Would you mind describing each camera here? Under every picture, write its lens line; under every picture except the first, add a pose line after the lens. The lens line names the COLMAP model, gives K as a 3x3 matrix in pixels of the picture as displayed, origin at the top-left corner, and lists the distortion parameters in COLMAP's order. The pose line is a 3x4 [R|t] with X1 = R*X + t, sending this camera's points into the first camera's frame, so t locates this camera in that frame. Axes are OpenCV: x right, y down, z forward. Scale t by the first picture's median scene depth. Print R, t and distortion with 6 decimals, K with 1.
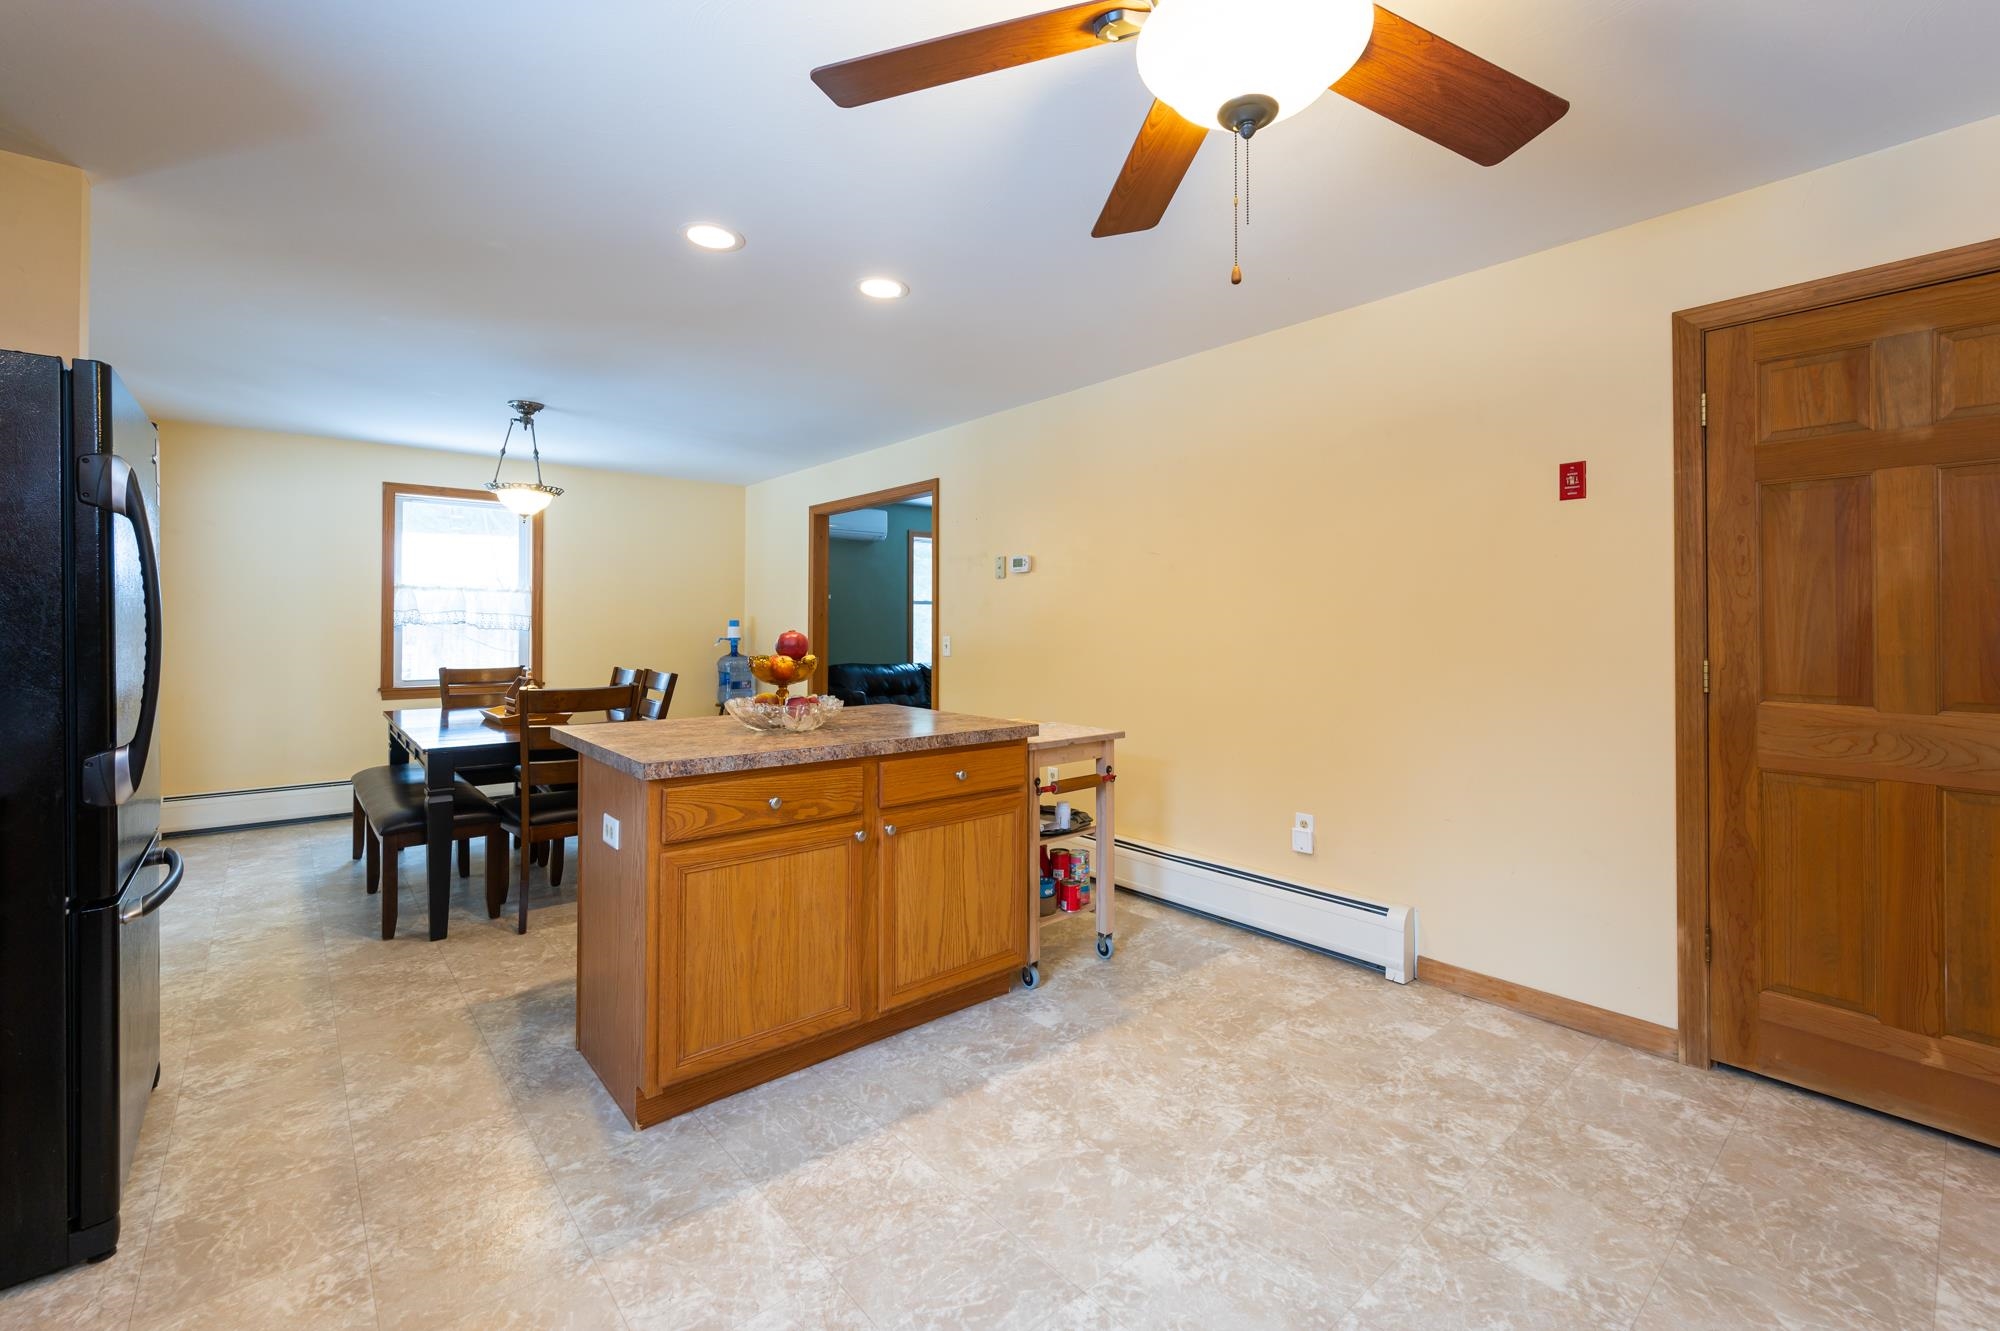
lens RADIAL K [[847.9, 0, 1001.6], [0, 847.9, 618.3], [0, 0, 1]] dist [-0.001435, -0.000104]
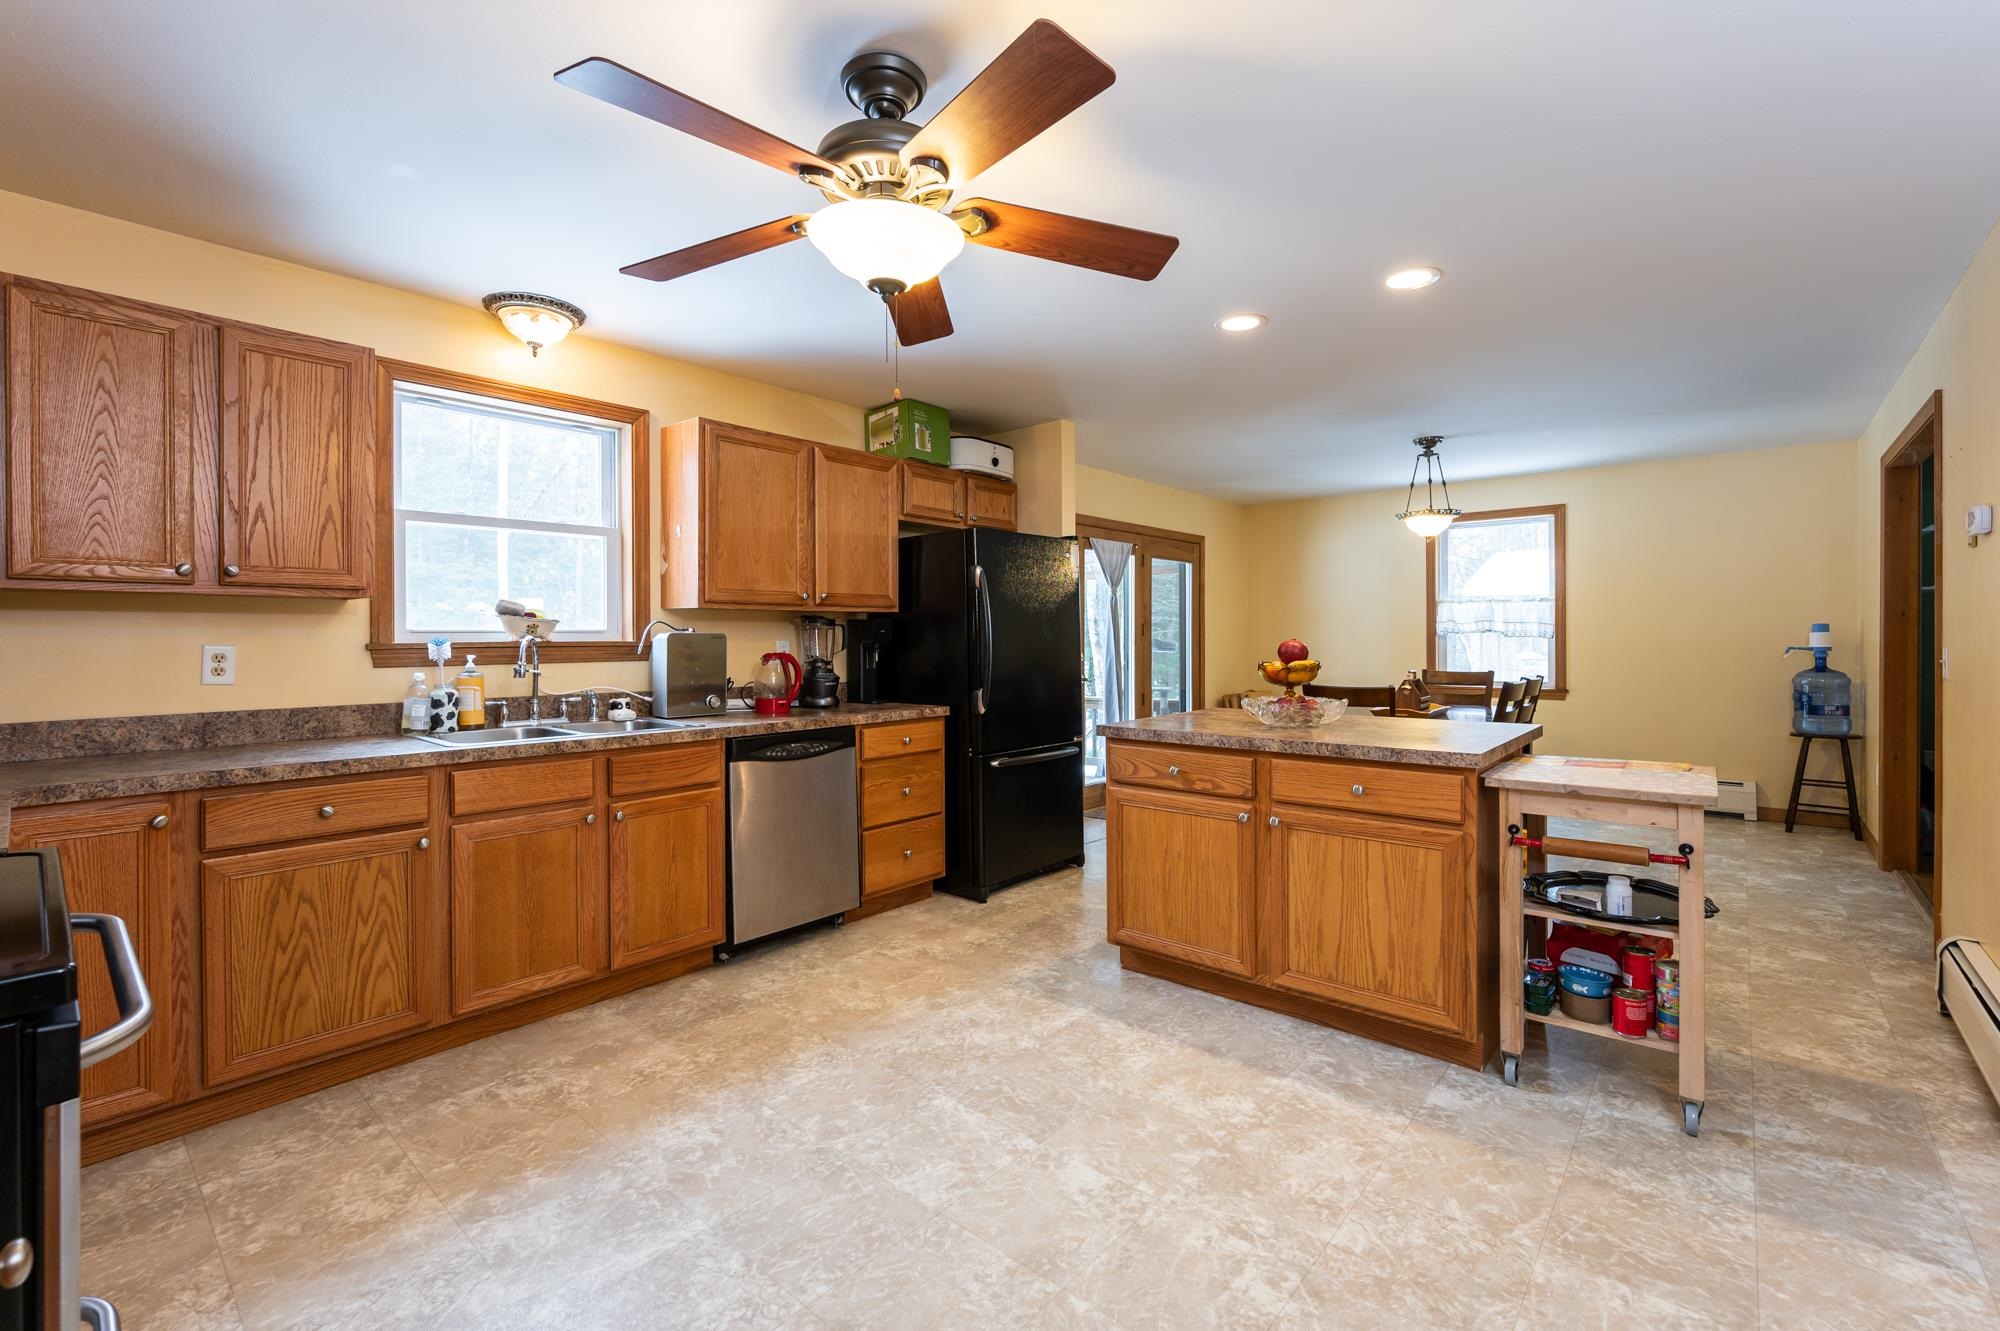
lens RADIAL K [[854.9, 0, 1005.4], [0, 854.9, 640.3], [0, 0, 1]] dist [-0.020086, 0.004329]
pose [[0.145399, 0.001188, -0.989372, 0.913395], [0.016646, 0.999855, 0.003647, 0.006317], [0.989233, -0.016999, 0.145358, 0.503074]]
